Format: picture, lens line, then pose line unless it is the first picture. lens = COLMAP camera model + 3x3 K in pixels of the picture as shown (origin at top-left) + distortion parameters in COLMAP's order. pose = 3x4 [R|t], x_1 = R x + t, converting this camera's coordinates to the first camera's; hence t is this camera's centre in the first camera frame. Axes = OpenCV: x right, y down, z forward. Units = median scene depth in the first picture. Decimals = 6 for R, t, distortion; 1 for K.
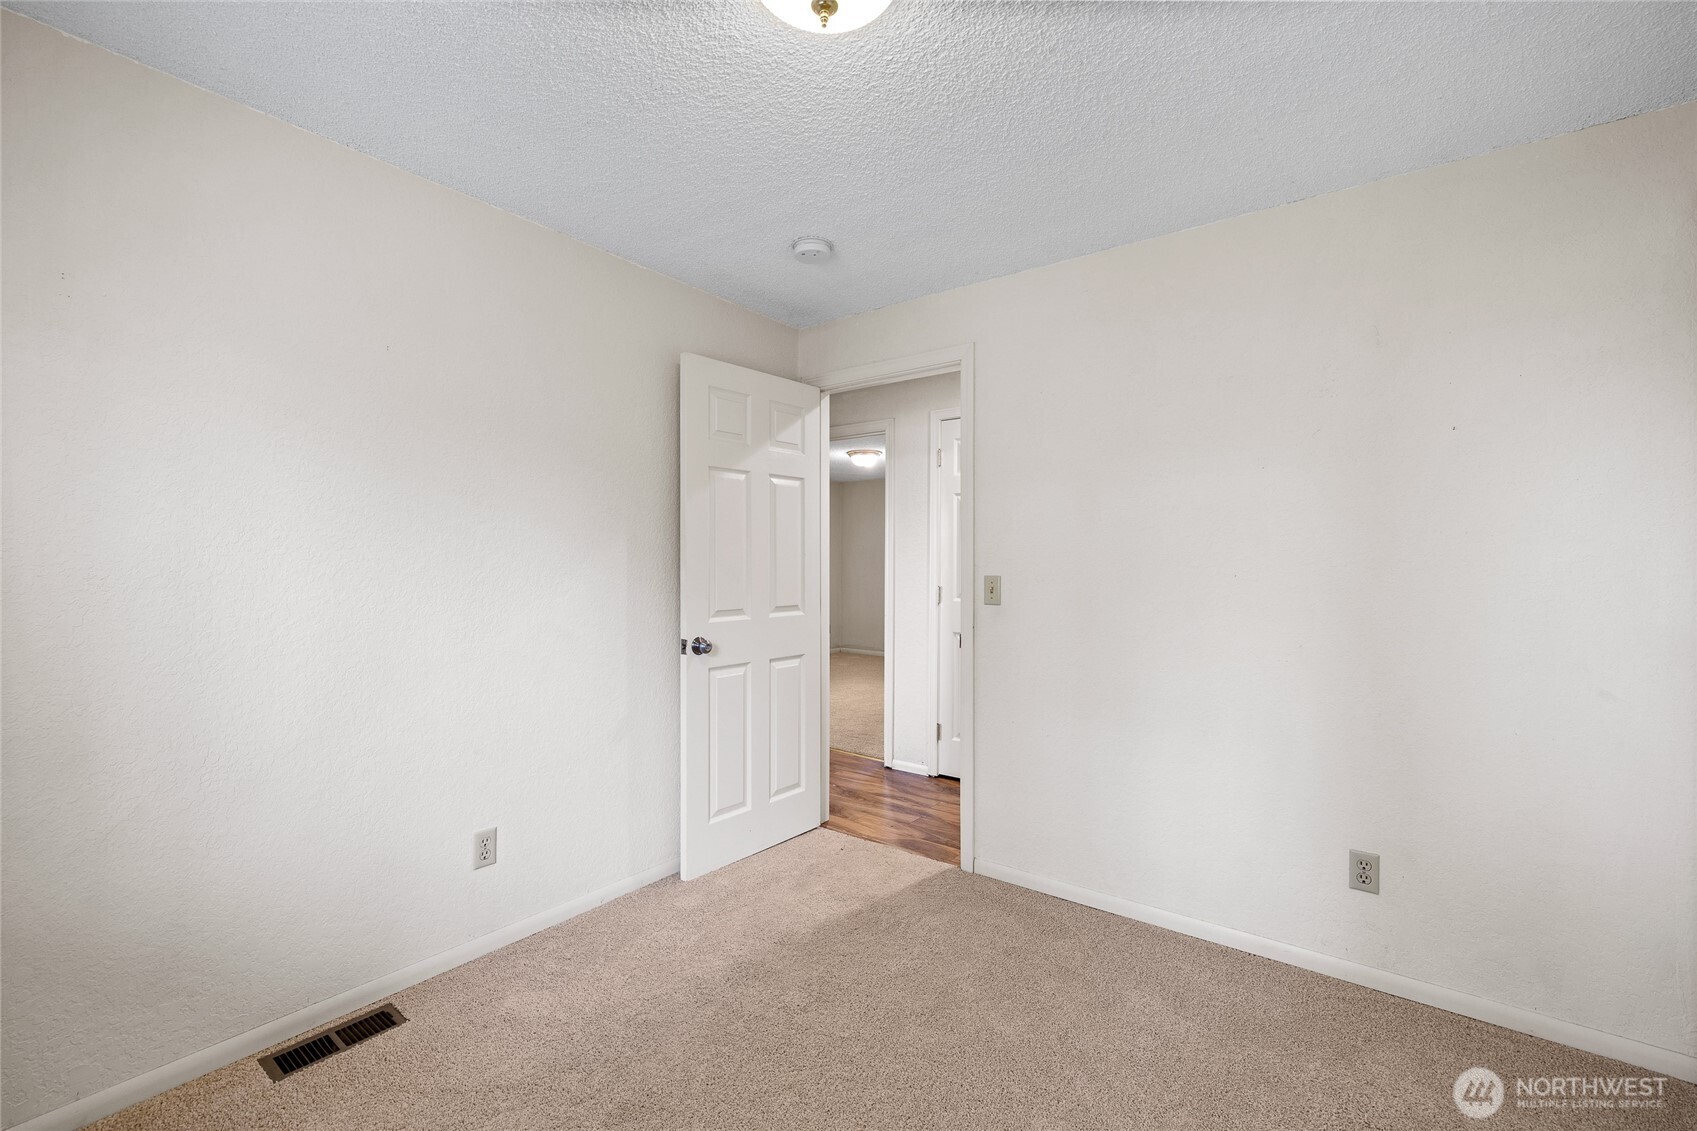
lens RADIAL K [[734.8, 0, 844.1], [0, 734.8, 559.1], [0, 0, 1]] dist [0.004120, -0.000515]
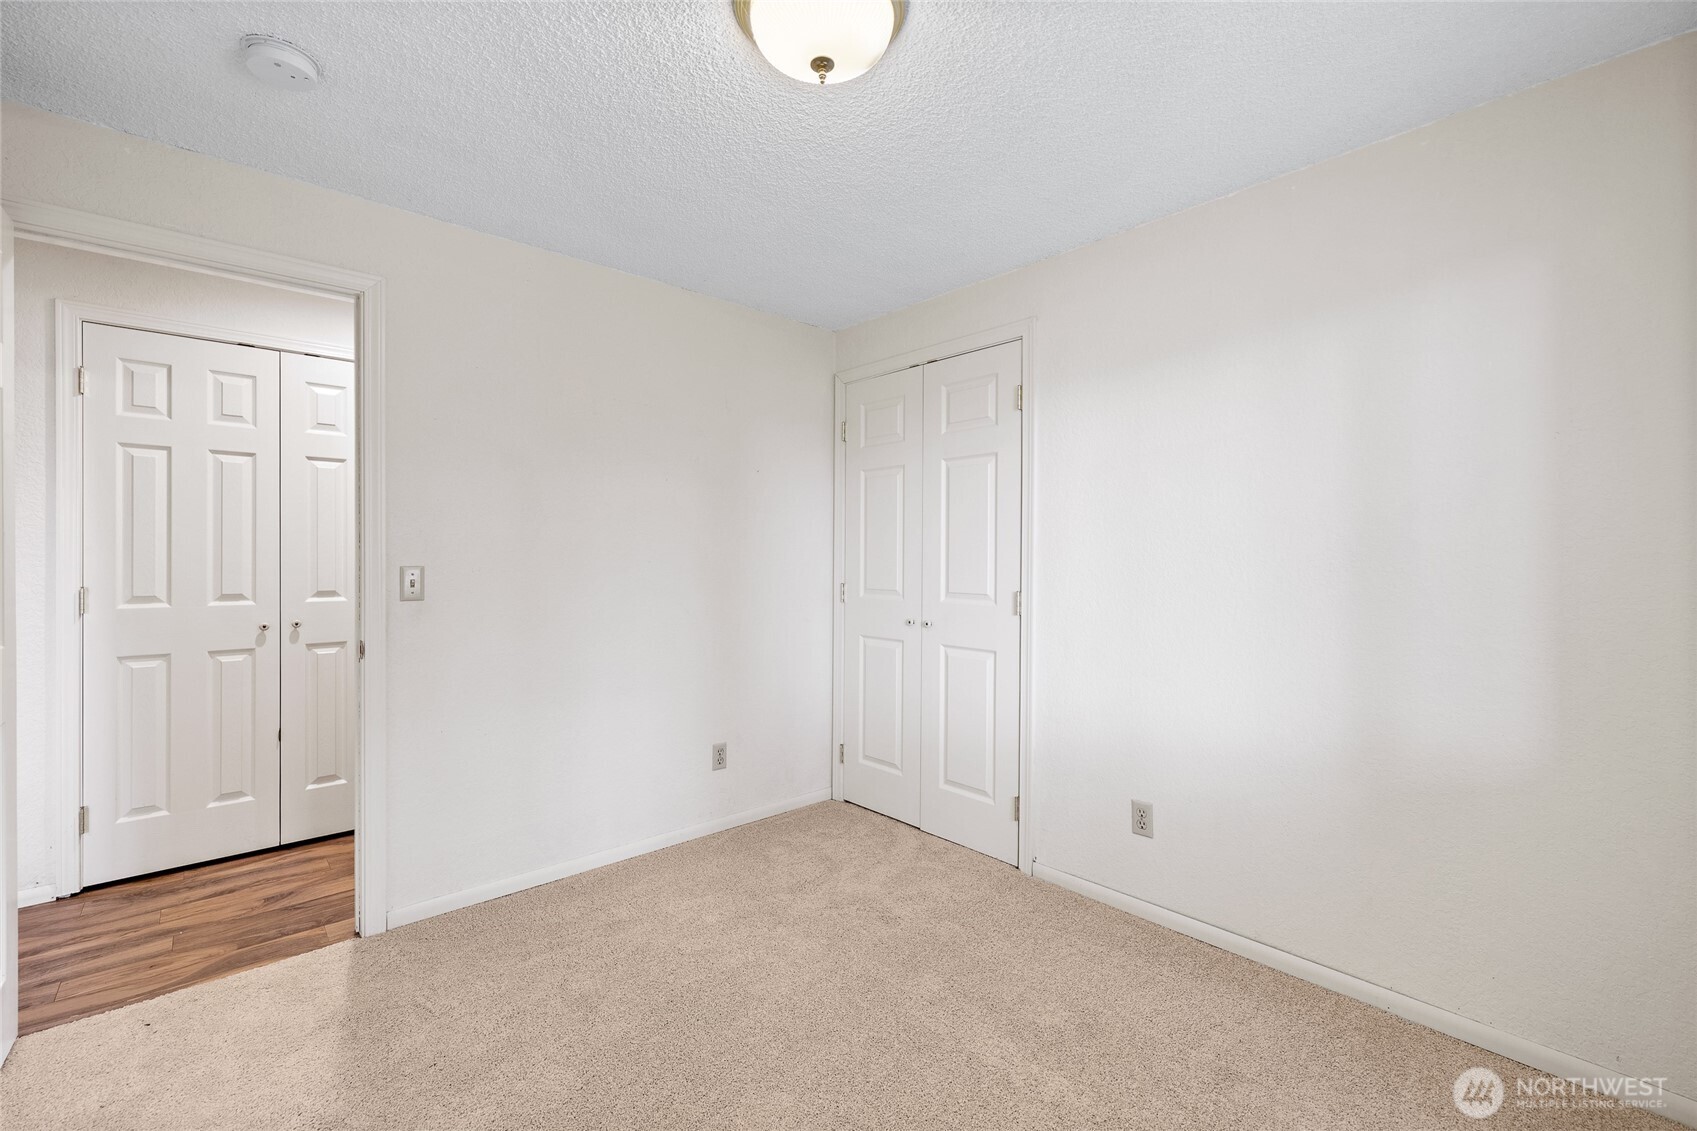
lens RADIAL K [[734.8, 0, 851.6], [0, 734.8, 558.8], [0, 0, 1]] dist [0.004120, -0.000515]
pose [[0.169572, -0.008842, 0.985478, -0.479027], [-0.007118, 0.999923, 0.010197, 0.000924], [-0.985492, -0.008744, 0.169496, 0.316118]]
